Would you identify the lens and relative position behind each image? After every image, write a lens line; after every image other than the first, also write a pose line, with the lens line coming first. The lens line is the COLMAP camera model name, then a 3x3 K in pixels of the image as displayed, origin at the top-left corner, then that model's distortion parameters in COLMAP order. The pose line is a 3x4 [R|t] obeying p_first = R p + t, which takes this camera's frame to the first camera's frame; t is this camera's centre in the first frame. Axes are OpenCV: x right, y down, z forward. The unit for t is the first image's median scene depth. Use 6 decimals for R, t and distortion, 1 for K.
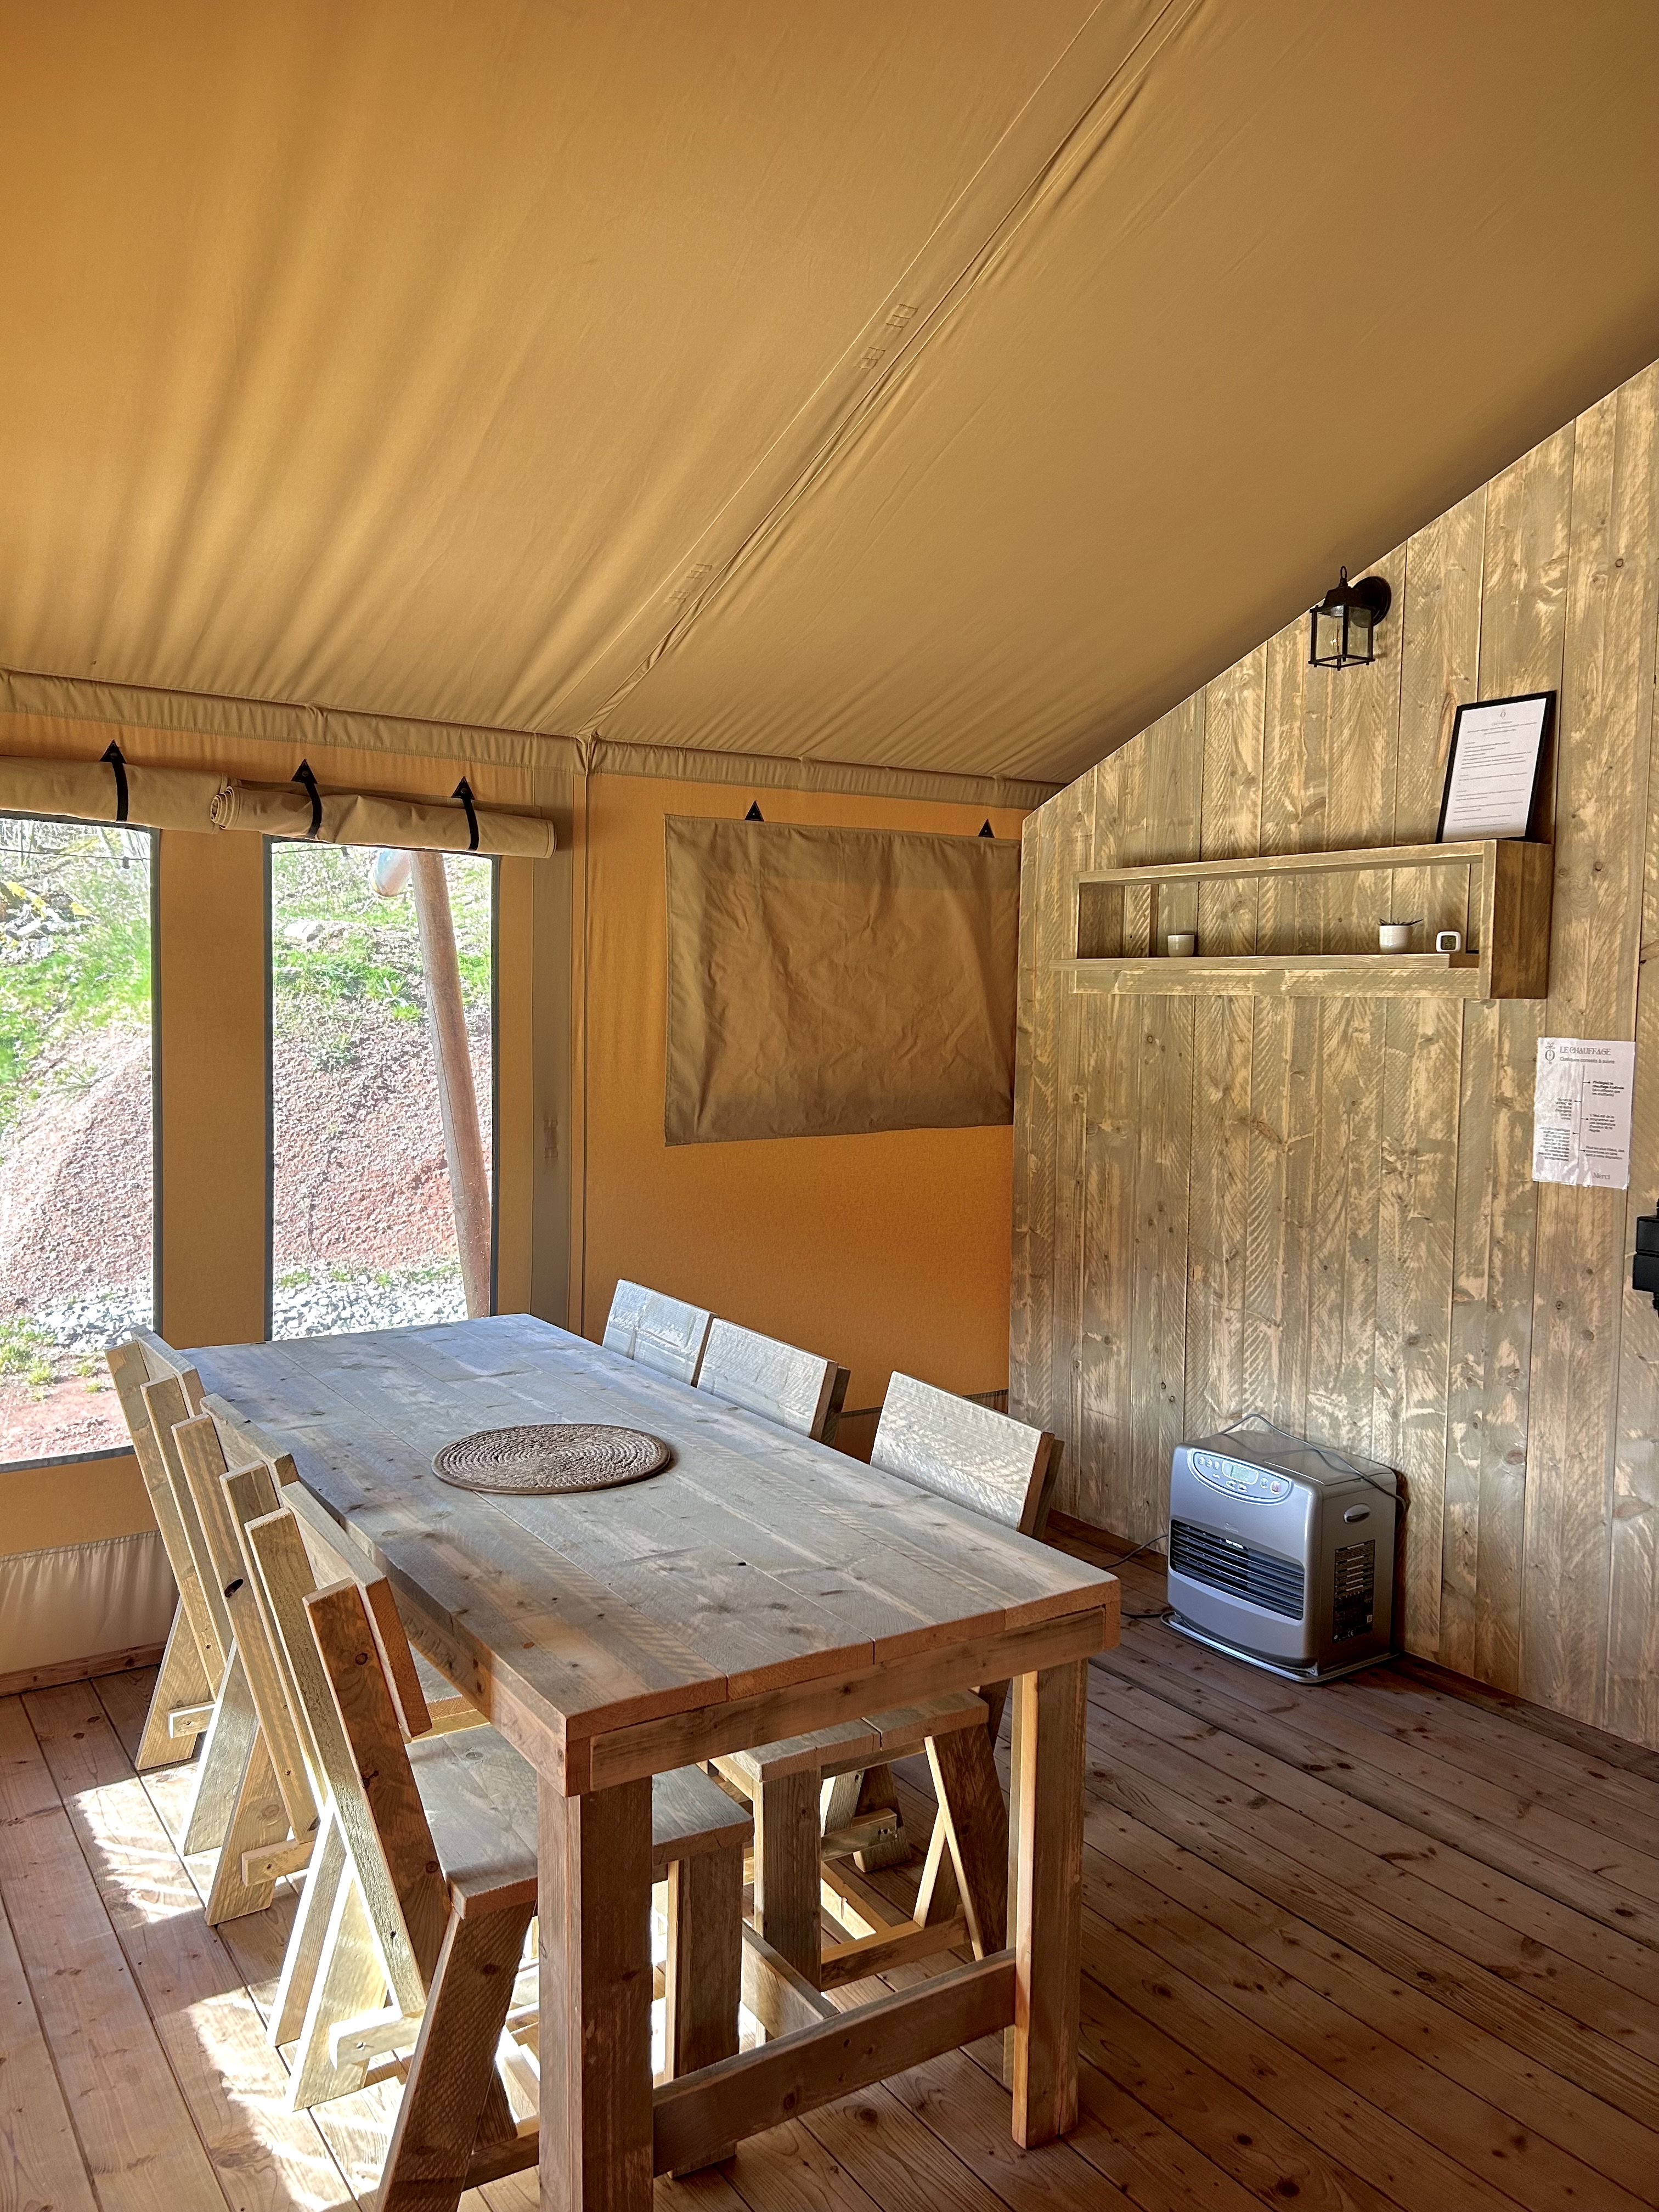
lens RADIAL K [[1680.3, 0, 829.5], [0, 1680.3, 1106.0], [0, 0, 1]] dist [0.001815, -0.000041]
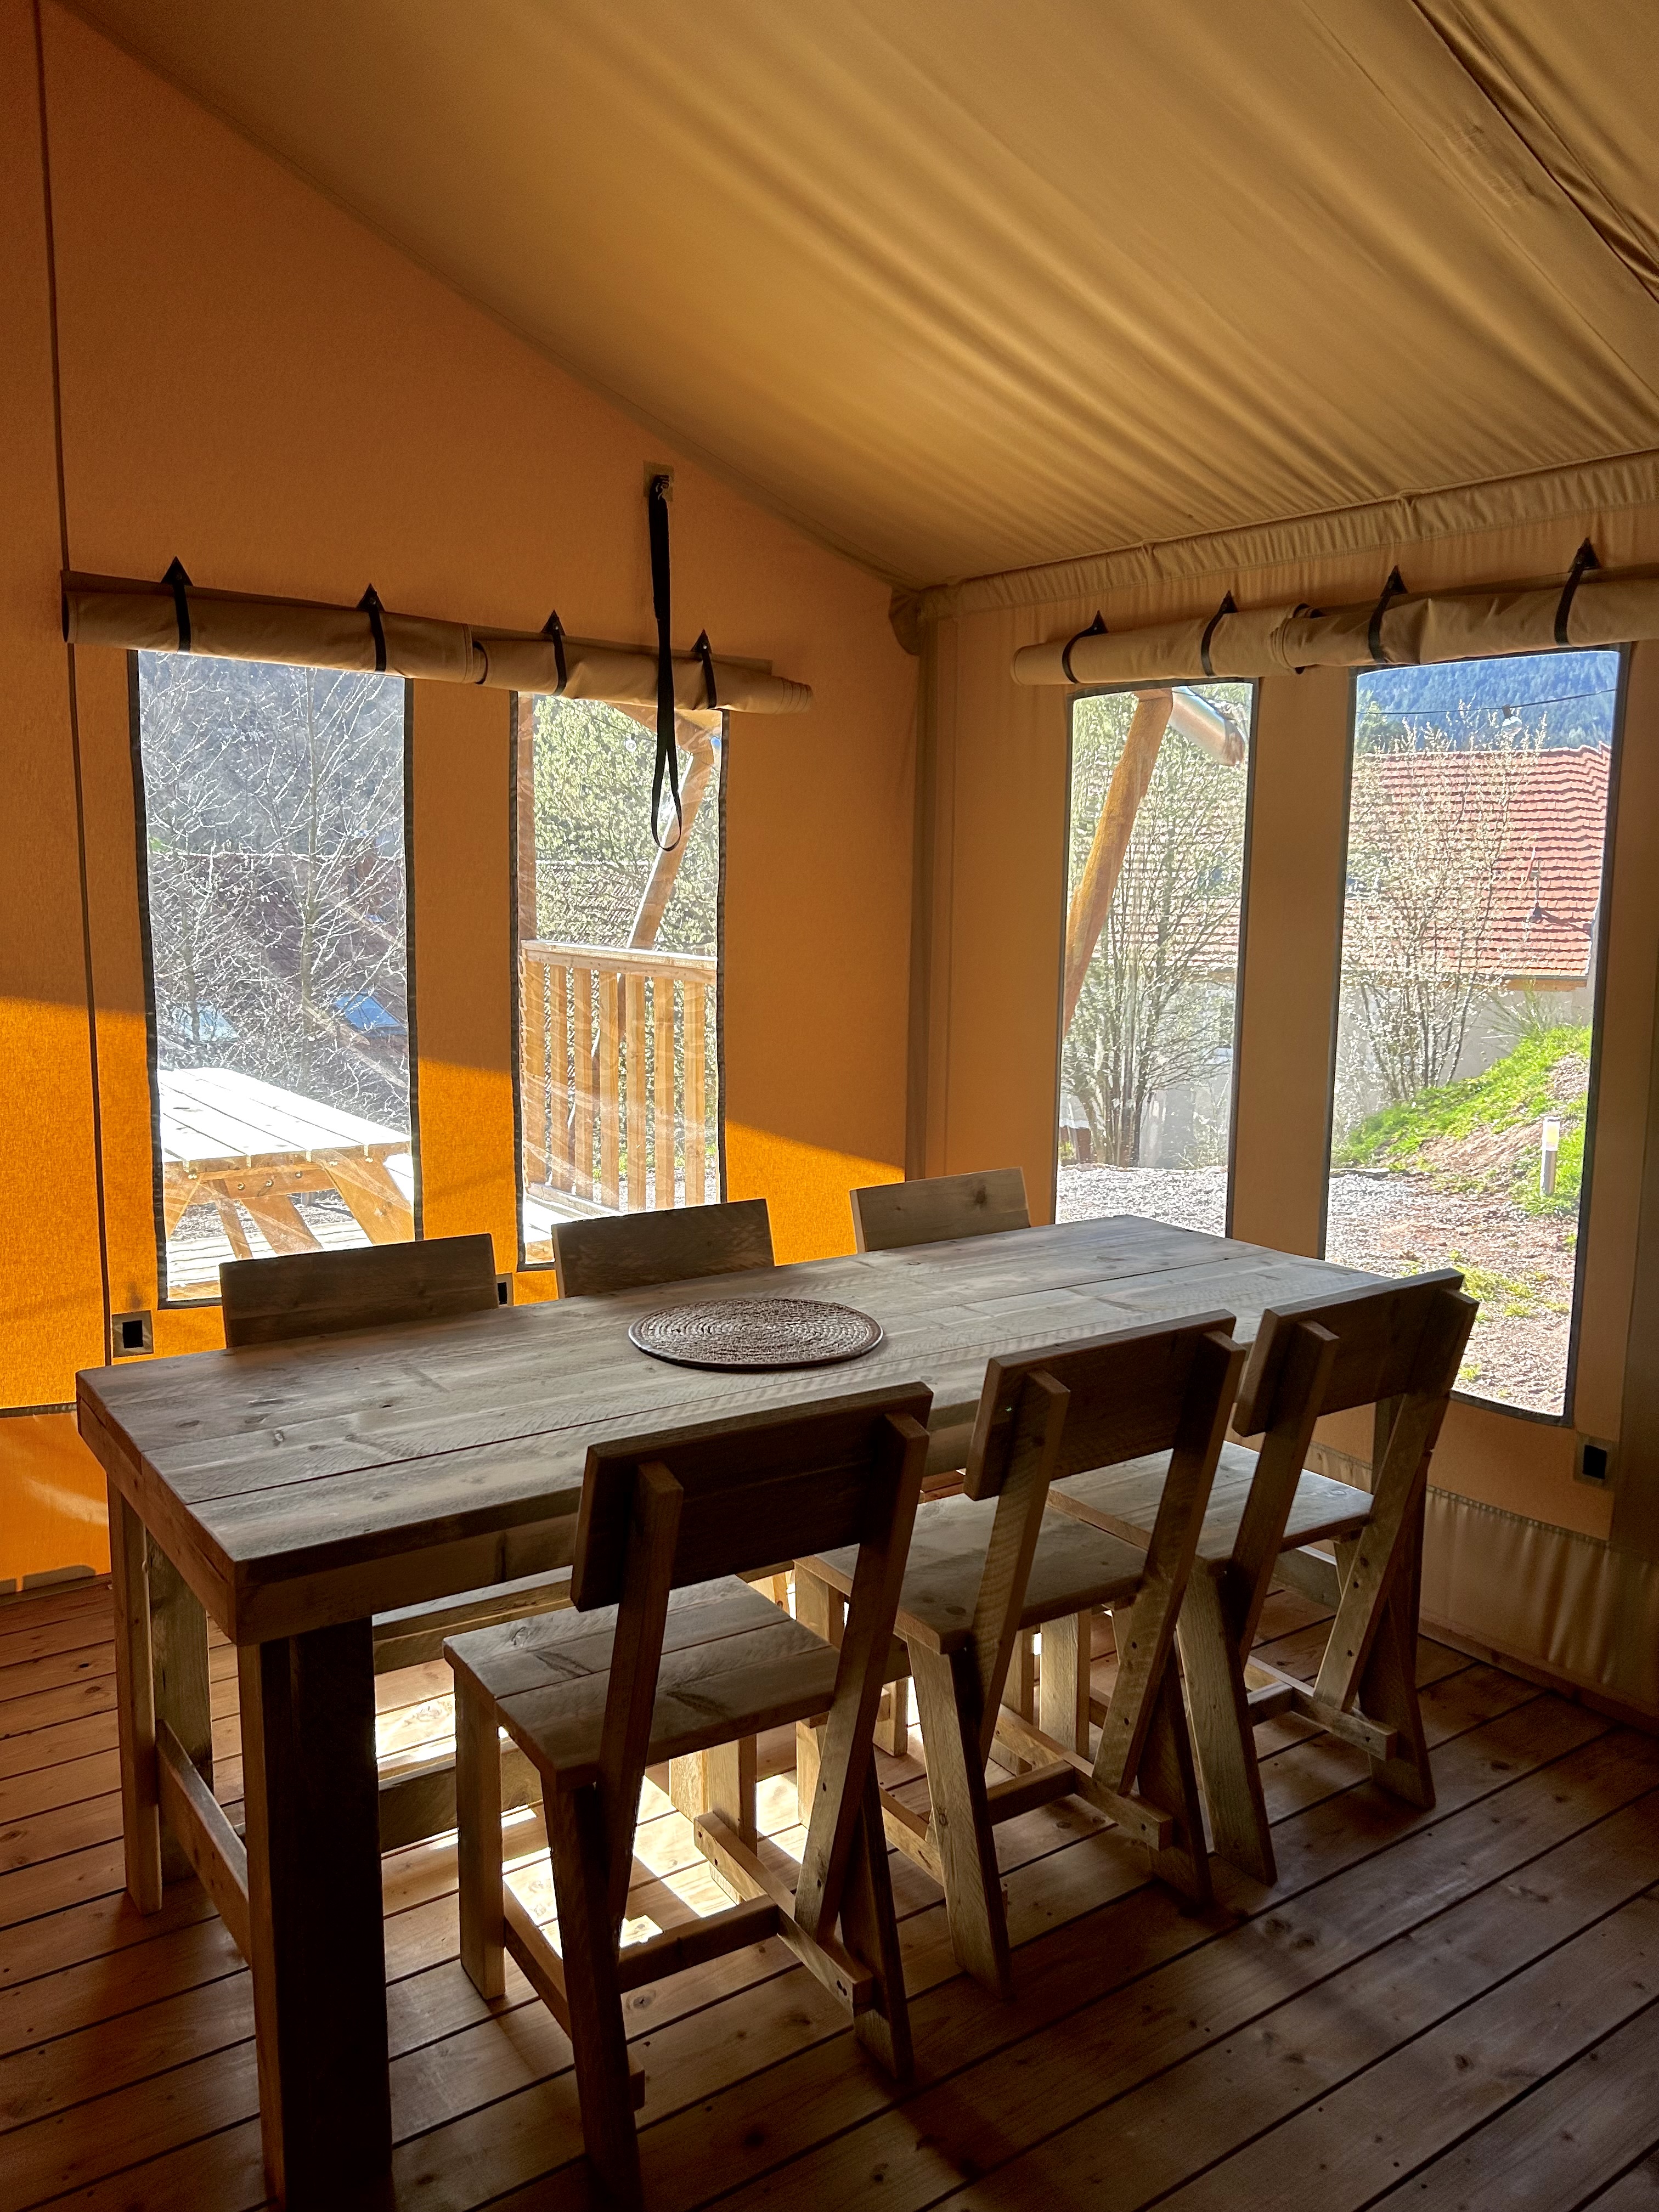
lens RADIAL K [[1638.9, 0, 829.5], [0, 1638.9, 1106.0], [0, 0, 1]] dist [-0.000620, 0.000769]
pose [[0.023859, 0.131804, -0.990989, 0.532634], [-0.080582, 0.988299, 0.129507, -0.026344], [0.996462, 0.076766, 0.034201, 0.738711]]
